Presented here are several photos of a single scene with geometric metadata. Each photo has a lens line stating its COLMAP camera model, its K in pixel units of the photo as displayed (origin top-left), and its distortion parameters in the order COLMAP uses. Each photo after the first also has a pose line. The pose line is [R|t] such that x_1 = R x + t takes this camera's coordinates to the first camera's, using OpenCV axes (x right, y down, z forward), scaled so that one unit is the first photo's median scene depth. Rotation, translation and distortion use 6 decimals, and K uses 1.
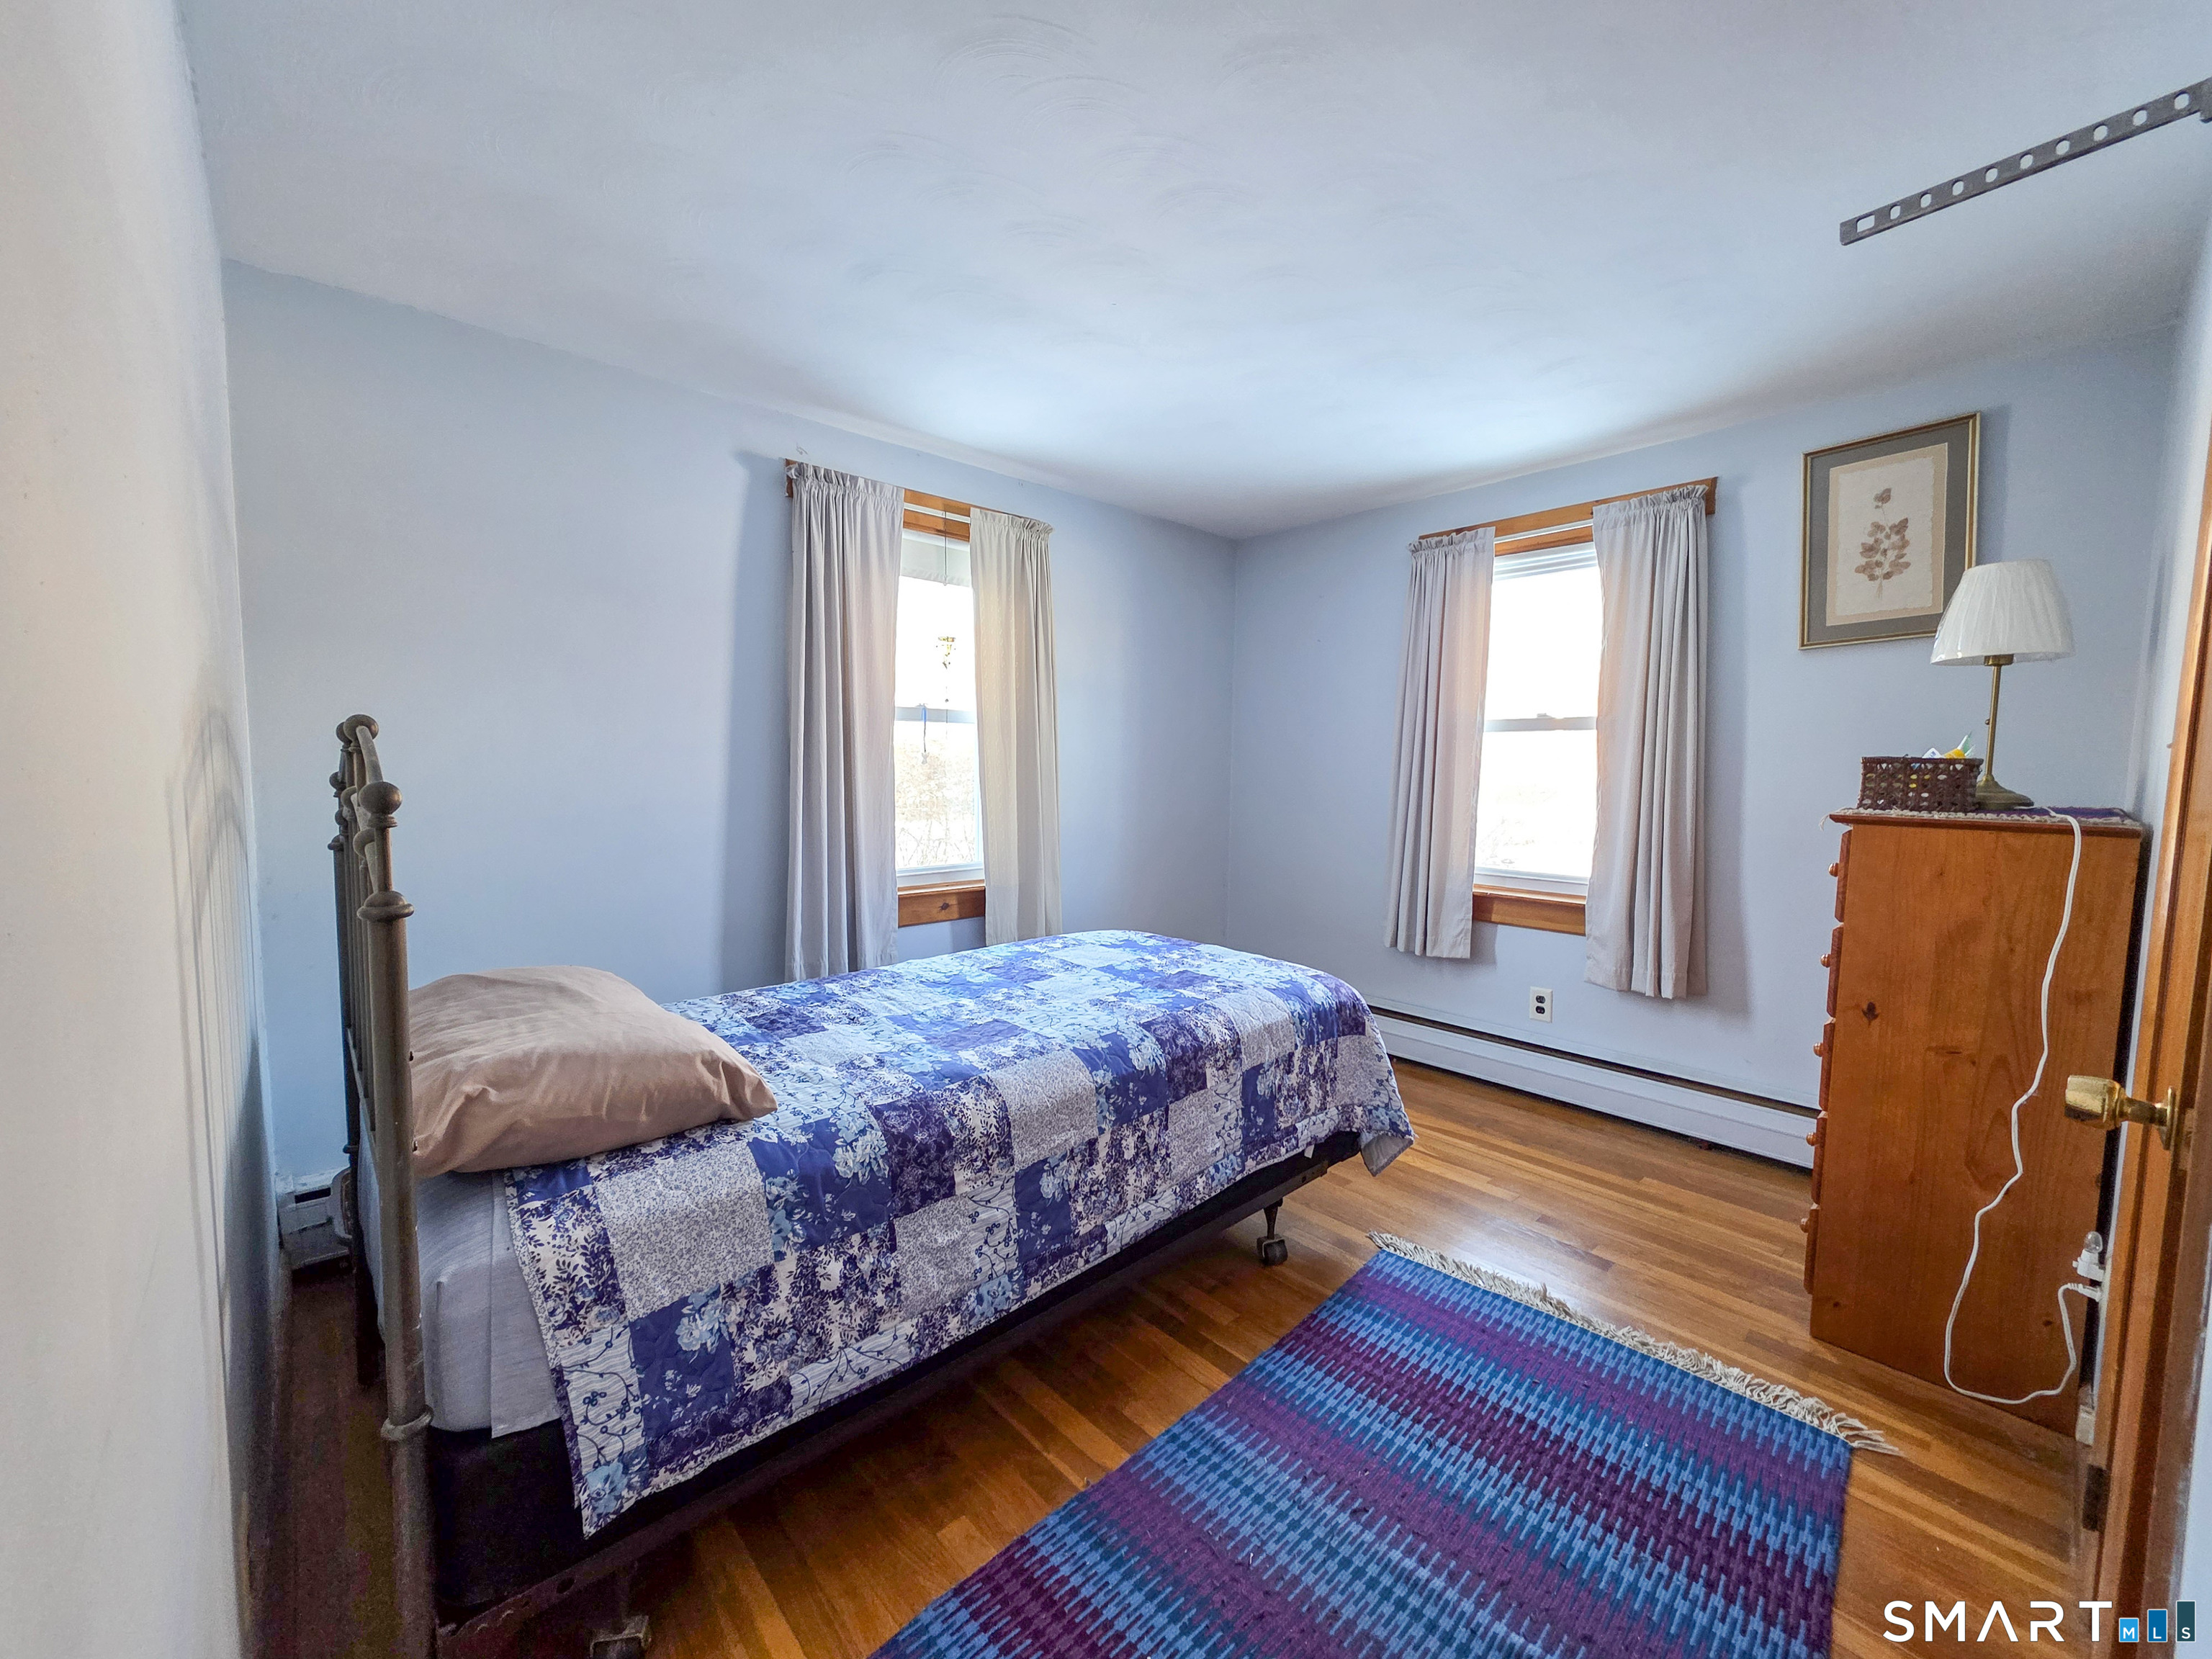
lens RADIAL K [[872.7, 0, 1106.0], [0, 872.7, 829.5], [0, 0, 1]] dist [0.011061, -0.000182]
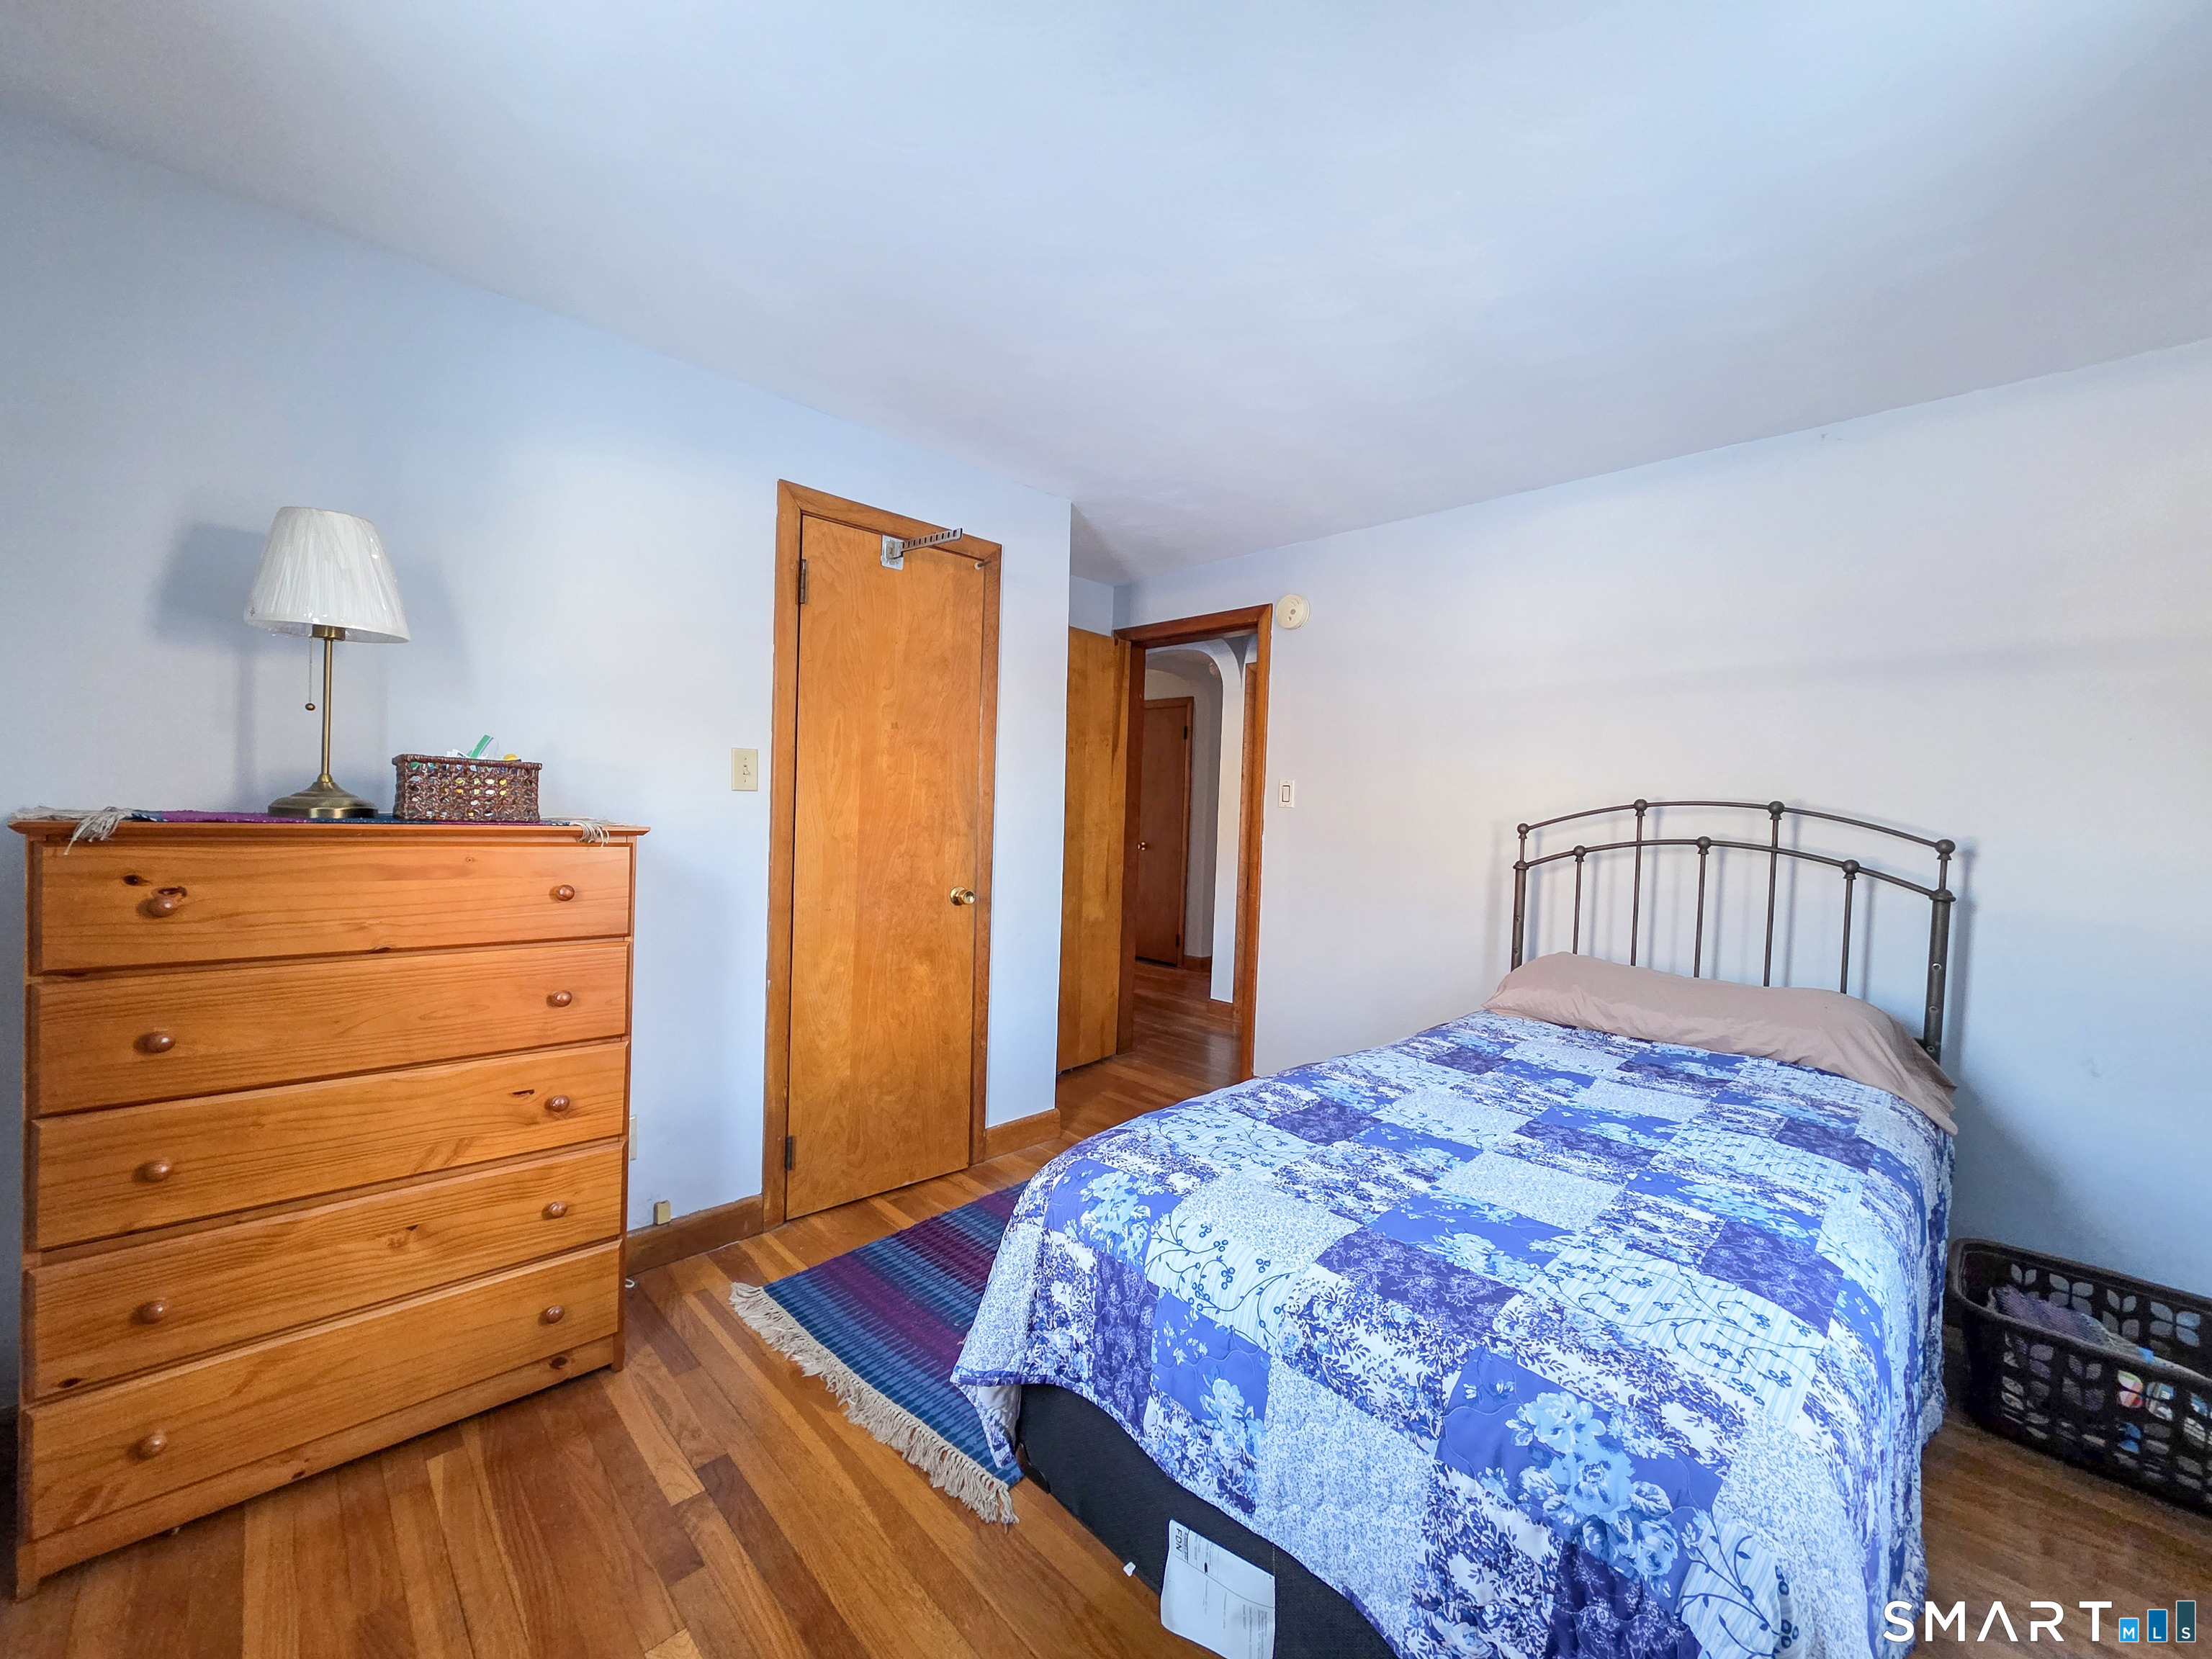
lens RADIAL K [[872.7, 0, 1106.0], [0, 872.7, 829.5], [0, 0, 1]] dist [0.011061, -0.000182]
pose [[-0.998234, -0.055070, -0.022259, 0.083821], [-0.057180, 0.992383, 0.109116, -0.104878], [0.016081, 0.110196, -0.993780, 1.568356]]
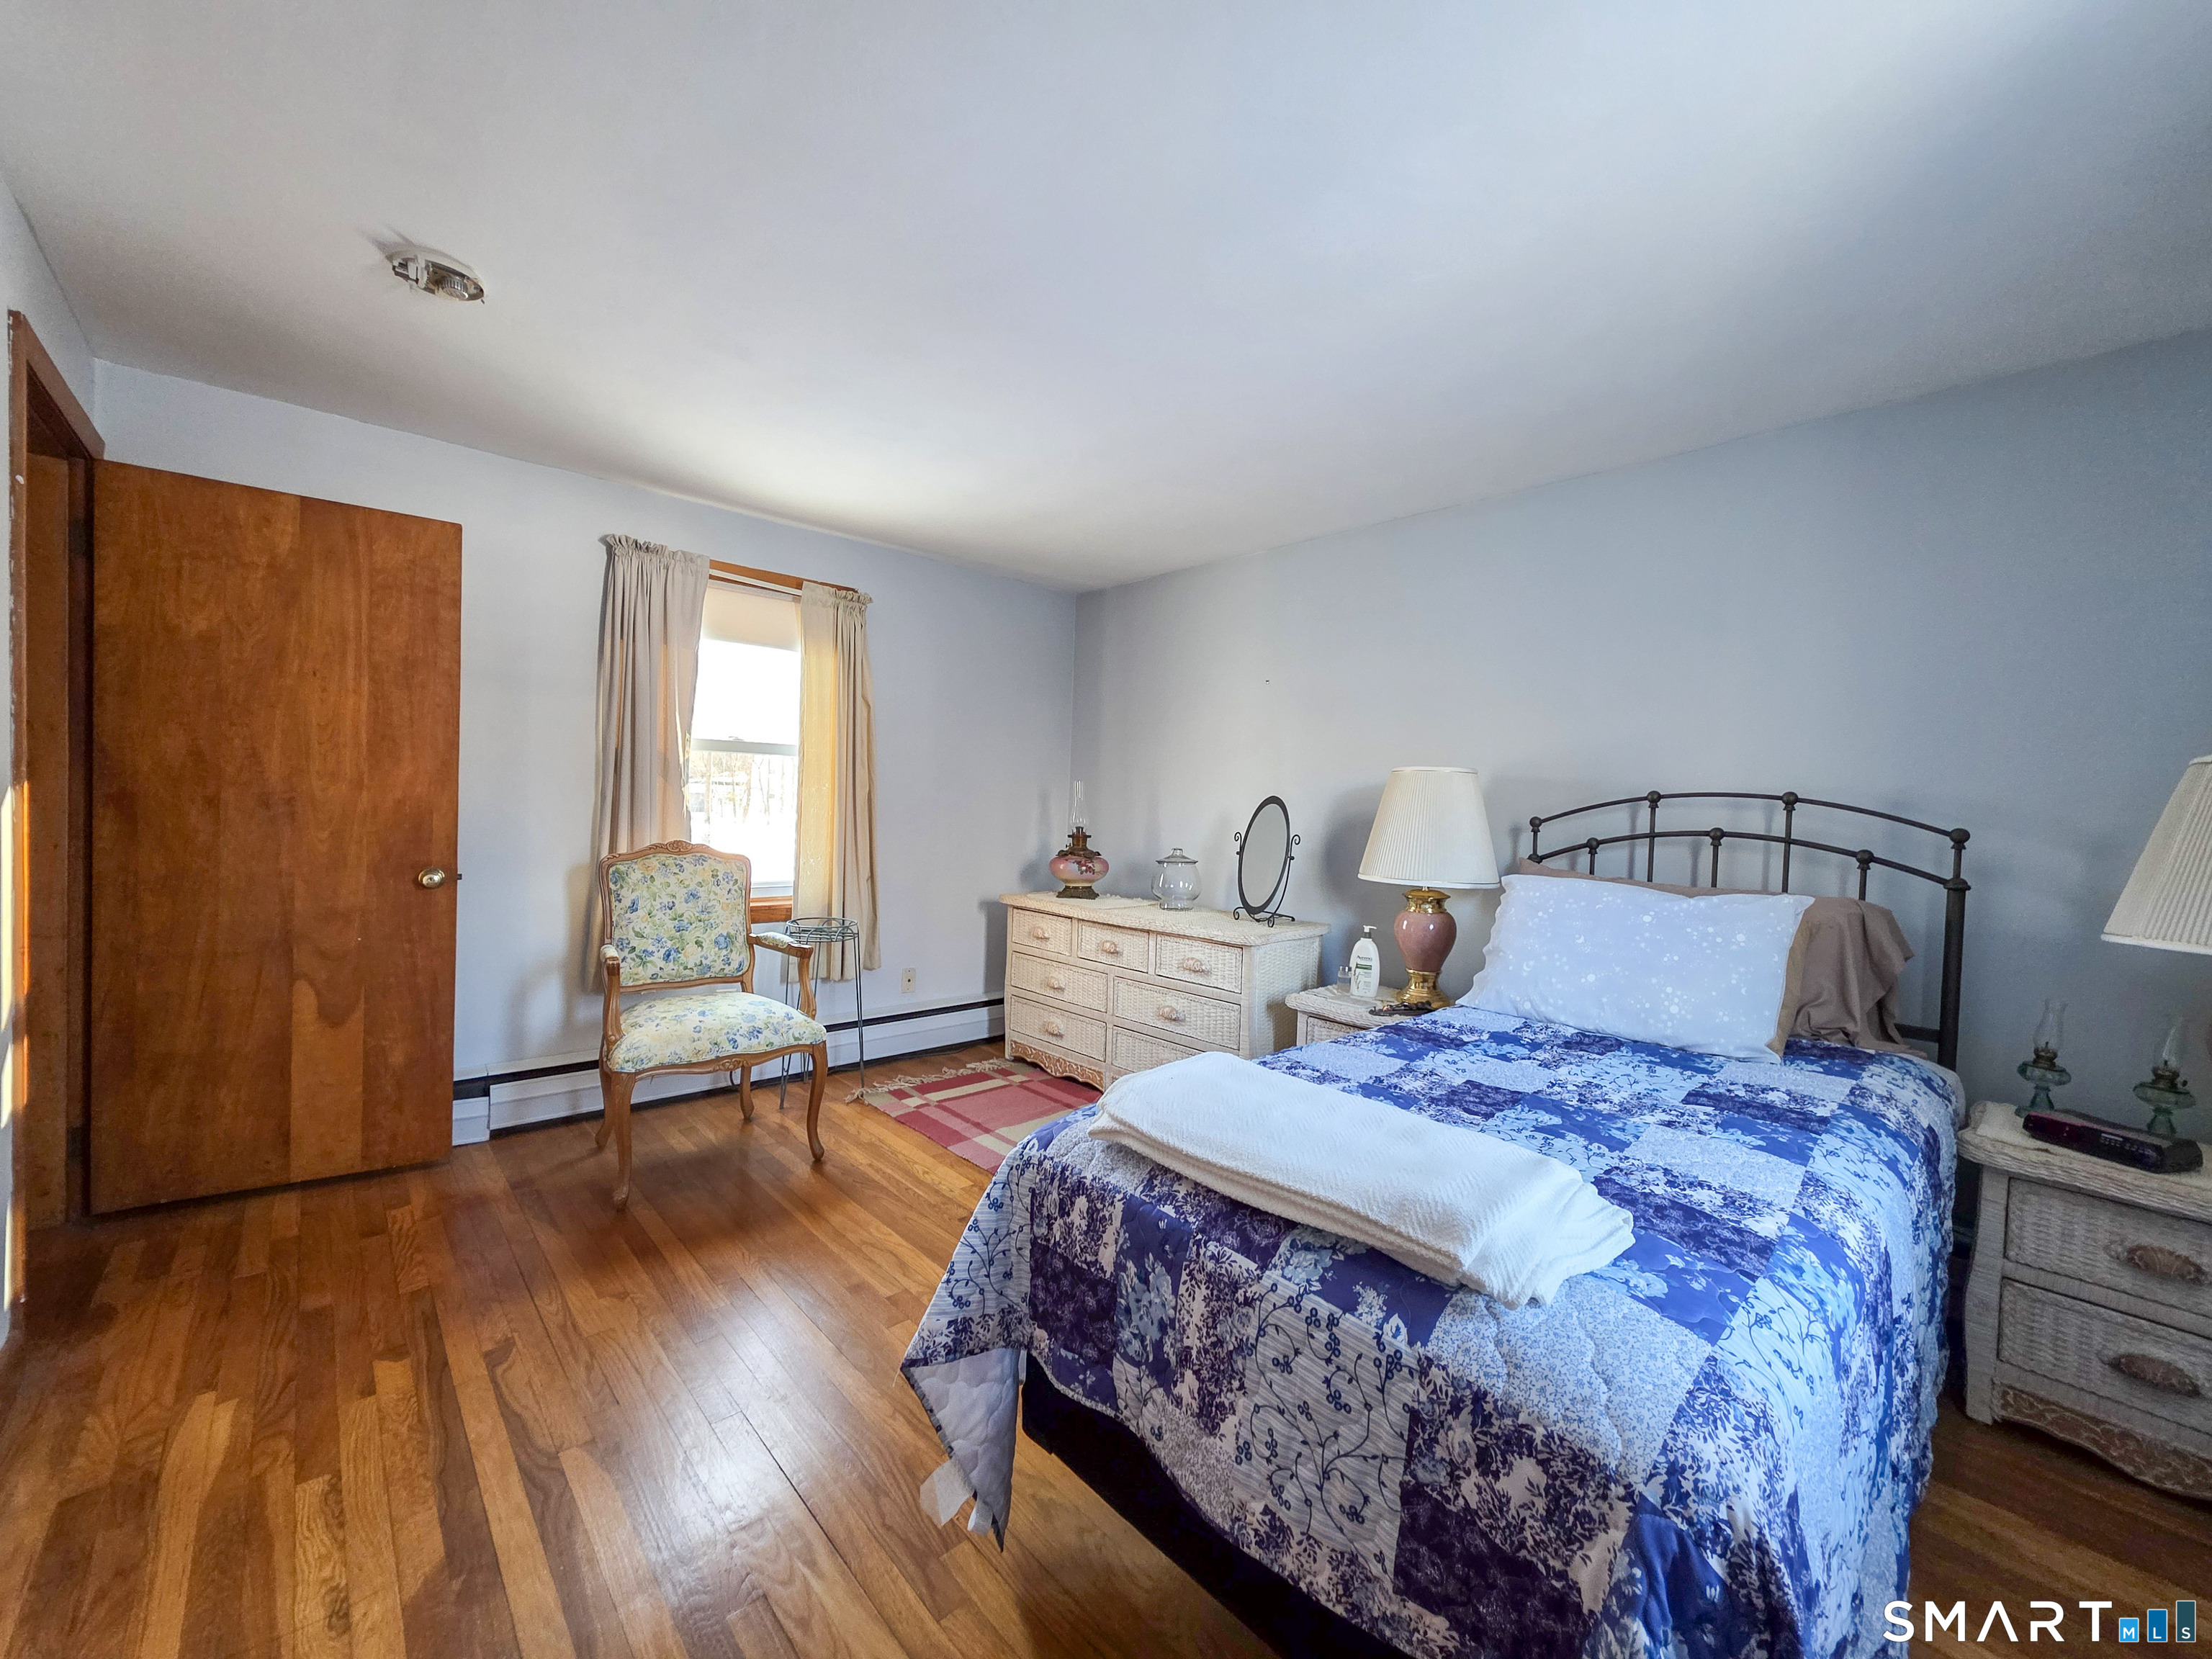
lens RADIAL K [[872.7, 0, 1106.0], [0, 872.7, 829.5], [0, 0, 1]] dist [0.011061, -0.000182]
pose [[0.023538, -0.033408, 0.999165, -0.911334], [0.056609, 0.997882, 0.032032, -0.102571], [-0.998119, 0.055808, 0.025380, 1.414708]]
